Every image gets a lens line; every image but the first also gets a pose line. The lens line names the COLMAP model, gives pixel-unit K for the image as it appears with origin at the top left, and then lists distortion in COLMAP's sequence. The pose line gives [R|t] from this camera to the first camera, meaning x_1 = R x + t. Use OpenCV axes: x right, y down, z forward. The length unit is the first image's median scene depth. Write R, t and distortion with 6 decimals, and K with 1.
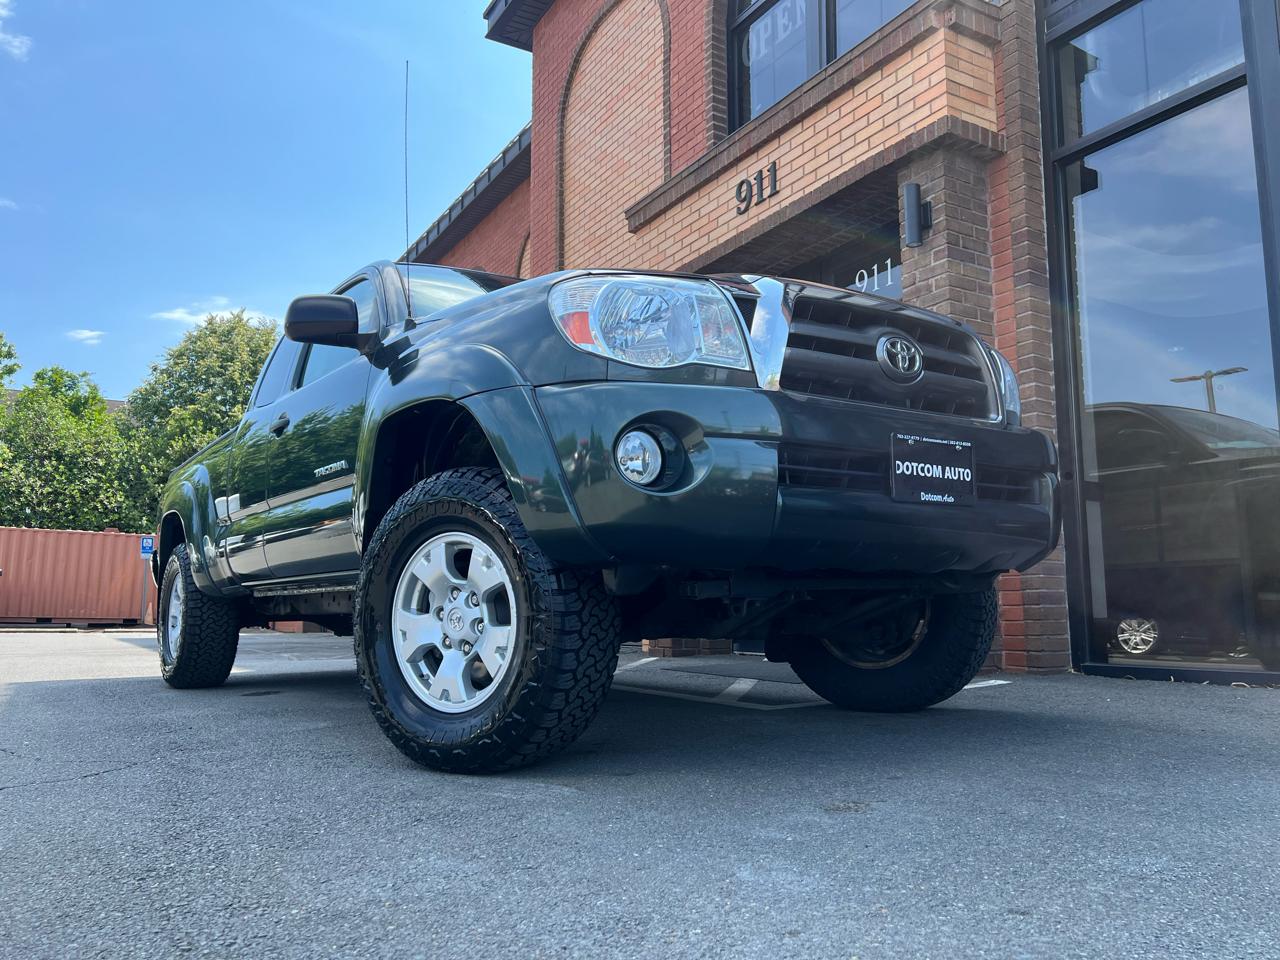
lens RADIAL K [[960.2, 0, 643.3], [0, 960.2, 481.3], [0, 0, 1]] dist [0.045527, -0.047797]
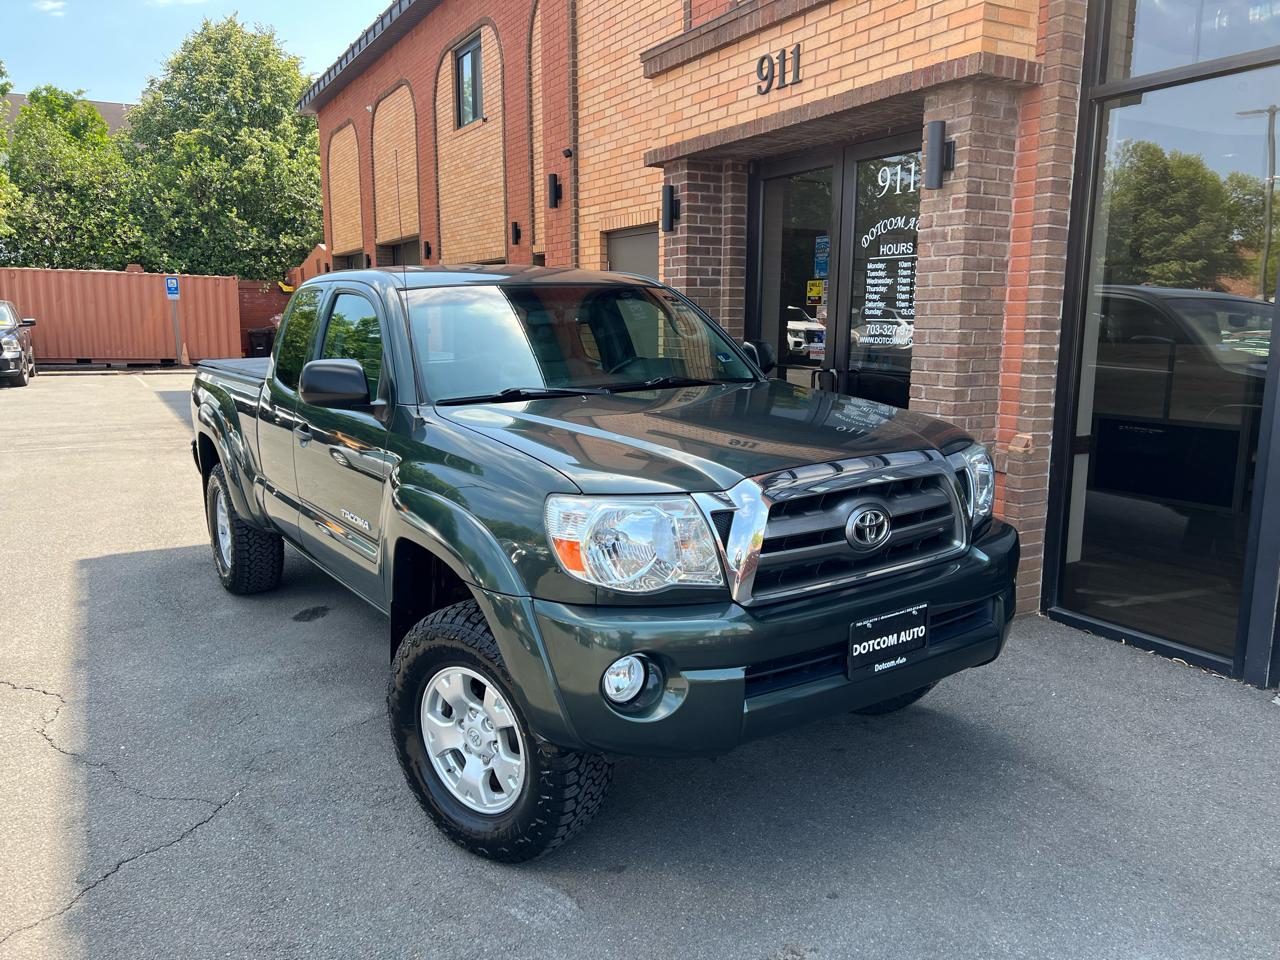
lens RADIAL K [[961.5, 0, 651.7], [0, 961.5, 481.2], [0, 0, 1]] dist [0.041318, -0.043107]
pose [[0.999760, 0.008157, -0.020337, 0.018621], [-0.001645, 0.953458, 0.301523, -0.221415], [0.021850, -0.301417, 0.953242, -0.011371]]
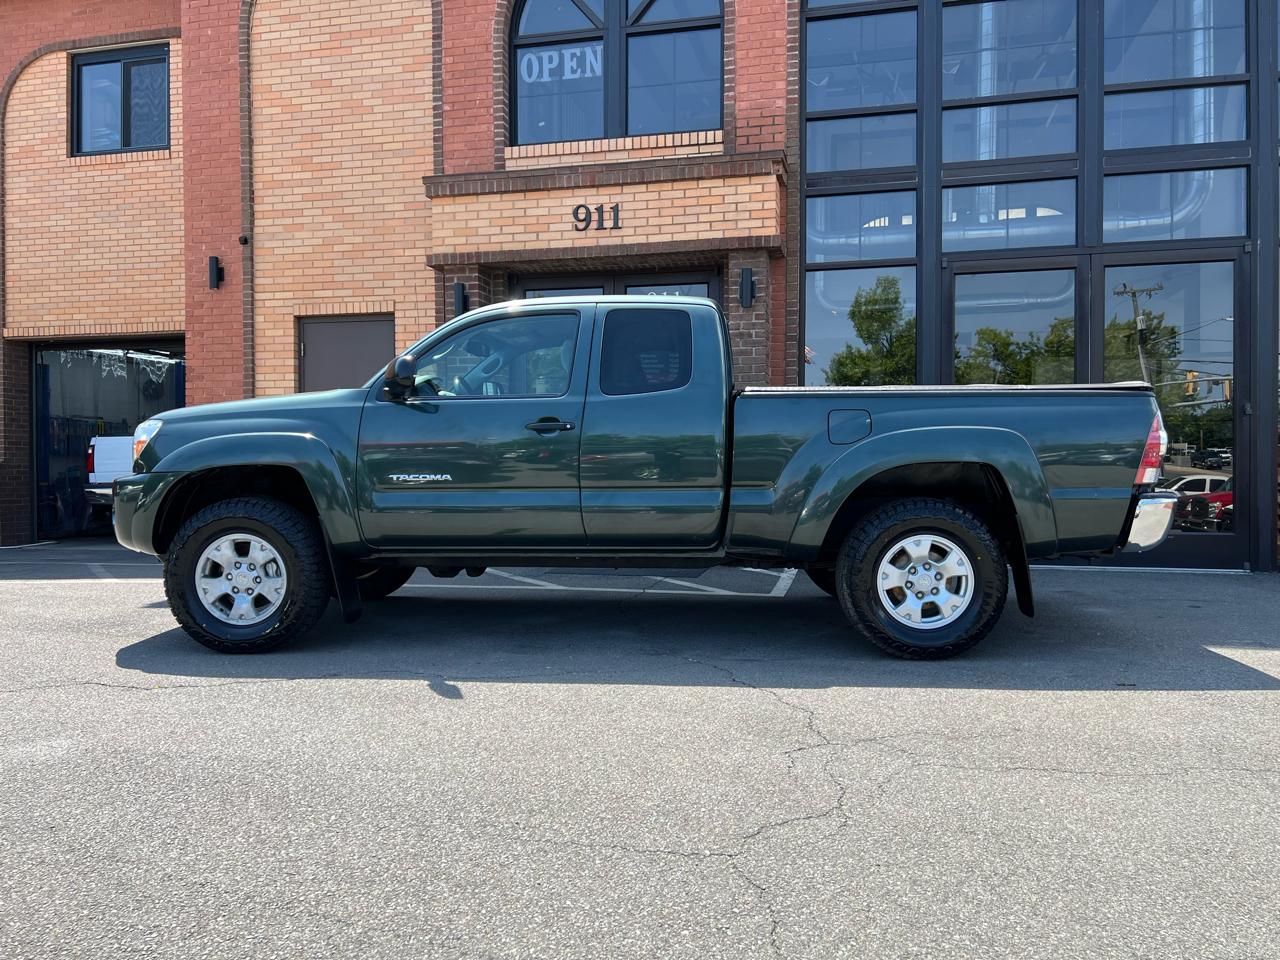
lens RADIAL K [[969.2, 0, 634.4], [0, 969.2, 476.4], [0, 0, 1]] dist [0.054173, -0.056520]
pose [[0.700233, -0.003258, 0.713907, -0.874663], [-0.099793, 0.989725, 0.102398, -0.095780], [-0.706906, -0.142945, 0.692713, -0.031259]]
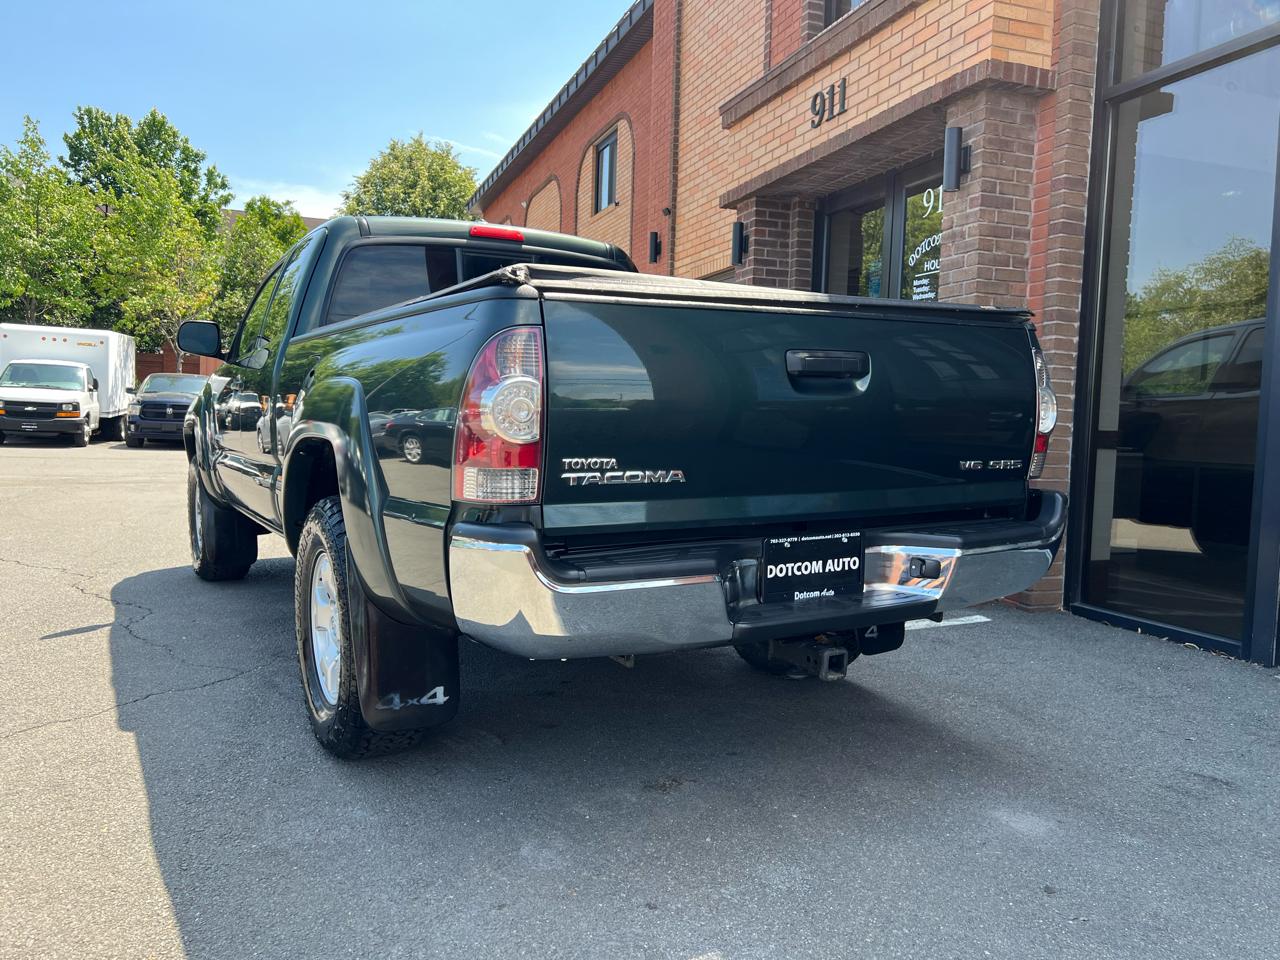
lens RADIAL K [[965.1, 0, 635.2], [0, 965.1, 483.5], [0, 0, 1]] dist [0.035384, -0.040374]
pose [[0.979709, 0.041702, -0.196039, 0.144546], [-0.002110, 0.980206, 0.197967, -0.124066], [0.200414, -0.193537, 0.960405, -0.090655]]
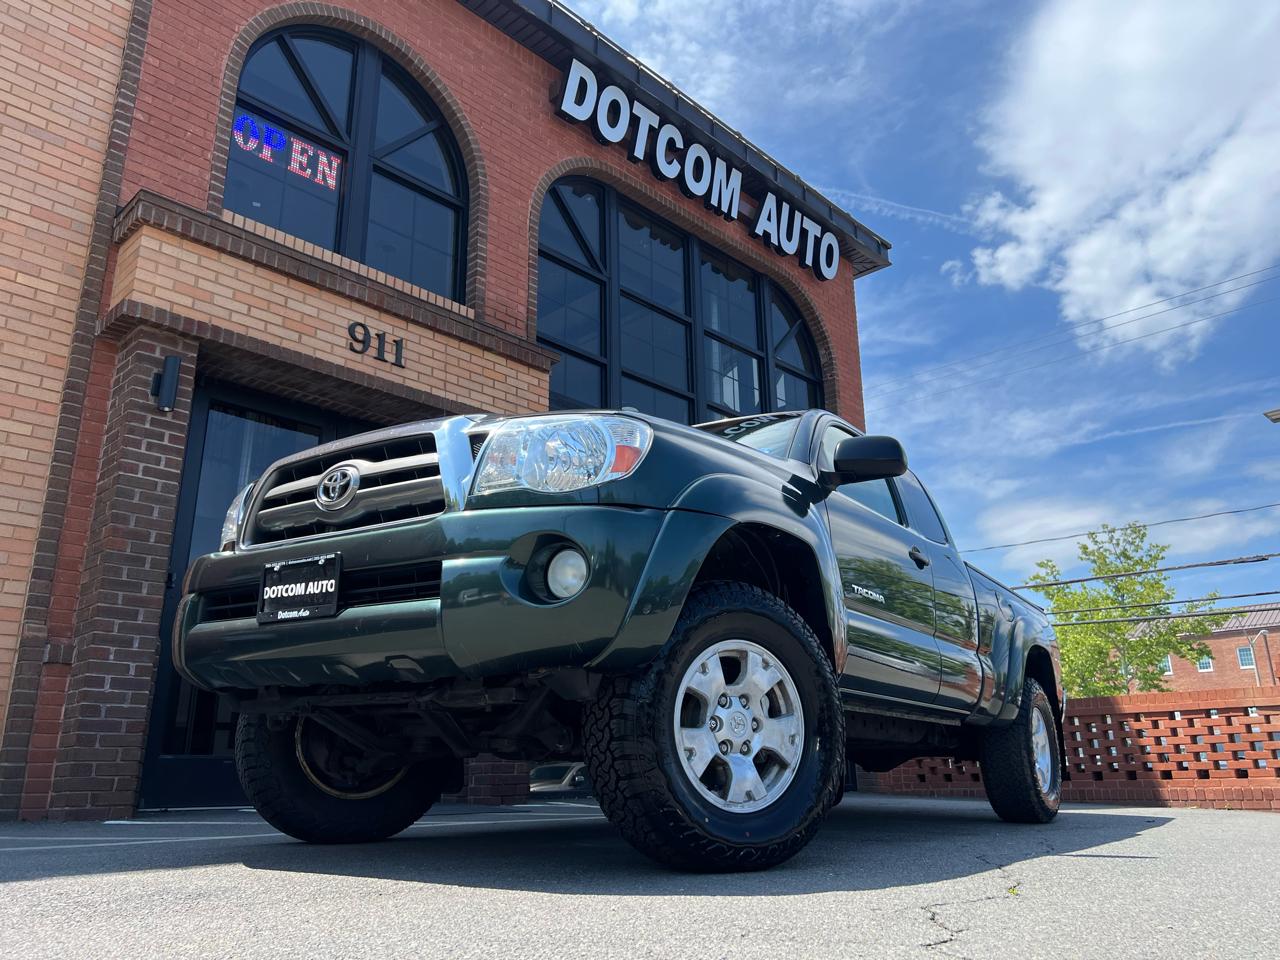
lens RADIAL K [[960.3, 0, 648.4], [0, 960.3, 474.6], [0, 0, 1]] dist [0.047456, -0.049339]
pose [[-0.255833, 0.300008, 0.918991, -0.963605], [-0.120854, 0.933244, -0.338304, 0.168074], [-0.959137, -0.197613, -0.202498, 0.964204]]
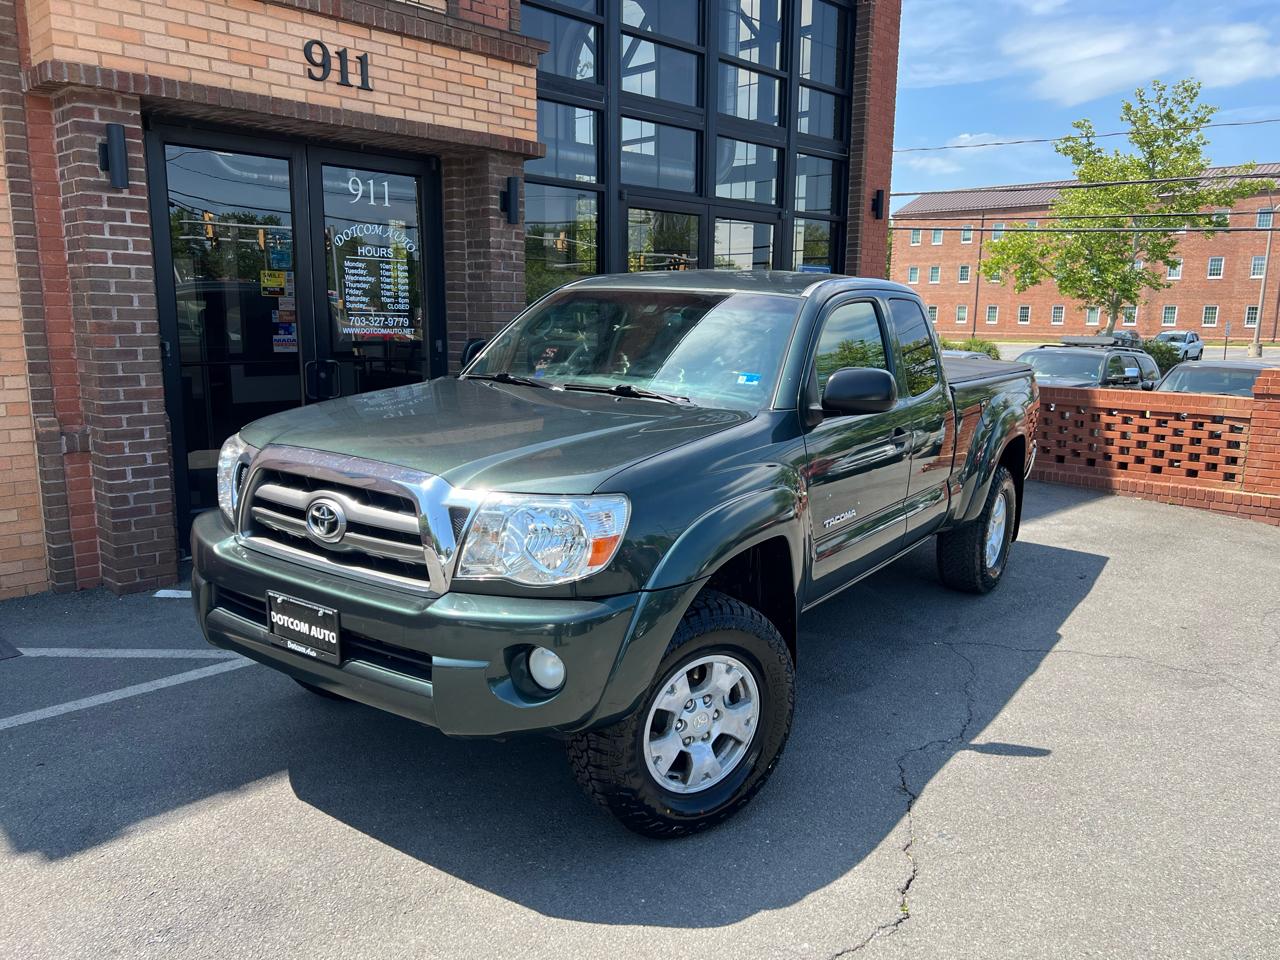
lens RADIAL K [[964.5, 0, 648.9], [0, 964.5, 485.1], [0, 0, 1]] dist [0.034516, -0.039360]
pose [[-0.252925, -0.173298, 0.951839, -0.993679], [-0.146893, 0.979300, 0.139265, -0.085543], [-0.956270, -0.104595, -0.273146, 0.993454]]
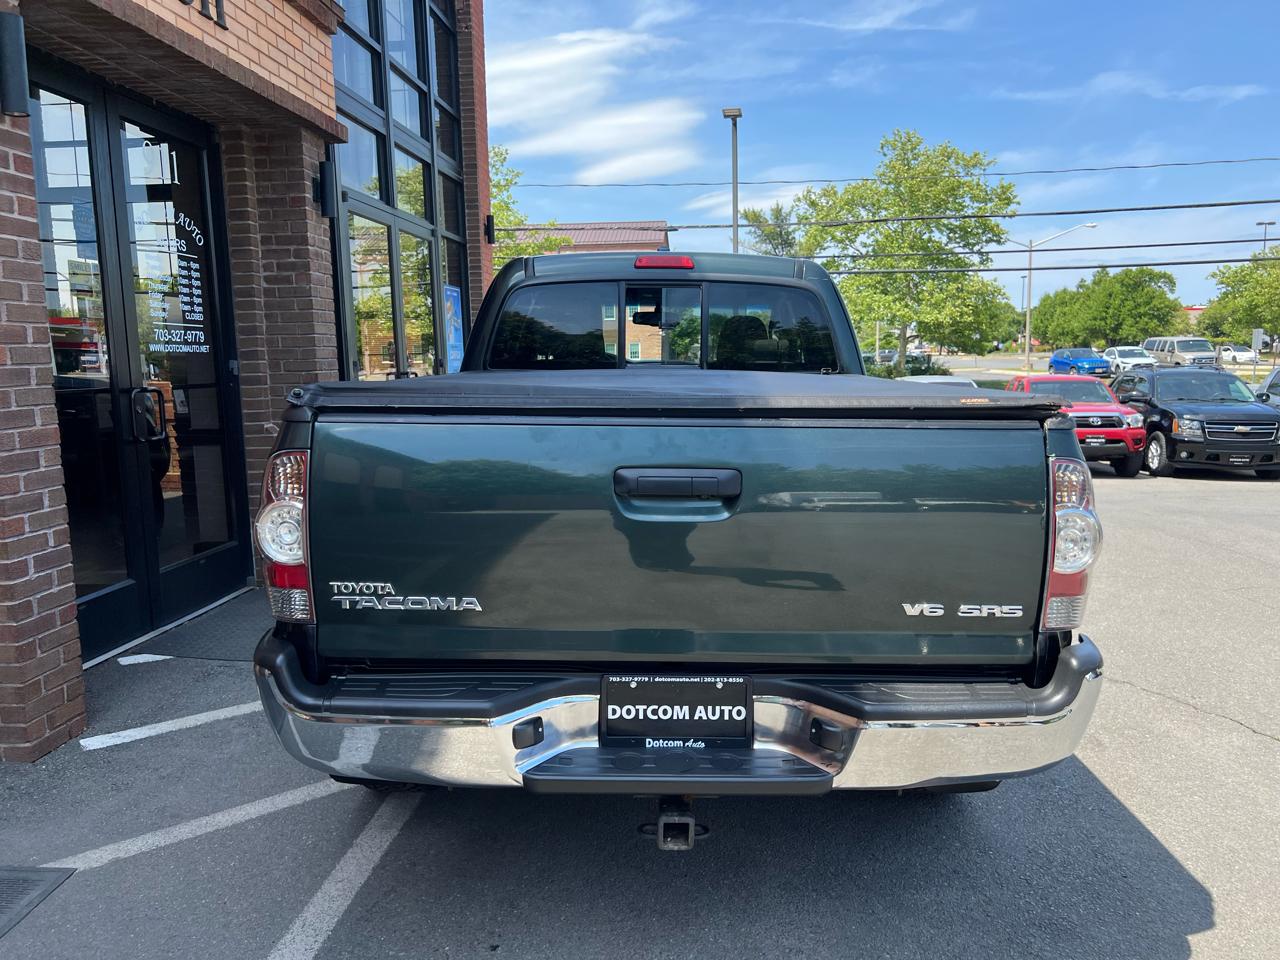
lens RADIAL K [[968.4, 0, 639.5], [0, 968.4, 483.9], [0, 0, 1]] dist [0.047343, -0.058425]
pose [[-0.808283, -0.063548, 0.585355, -0.620067], [-0.063980, 0.997751, 0.019973, 0.021815], [-0.585308, -0.021308, -0.810531, 1.480187]]
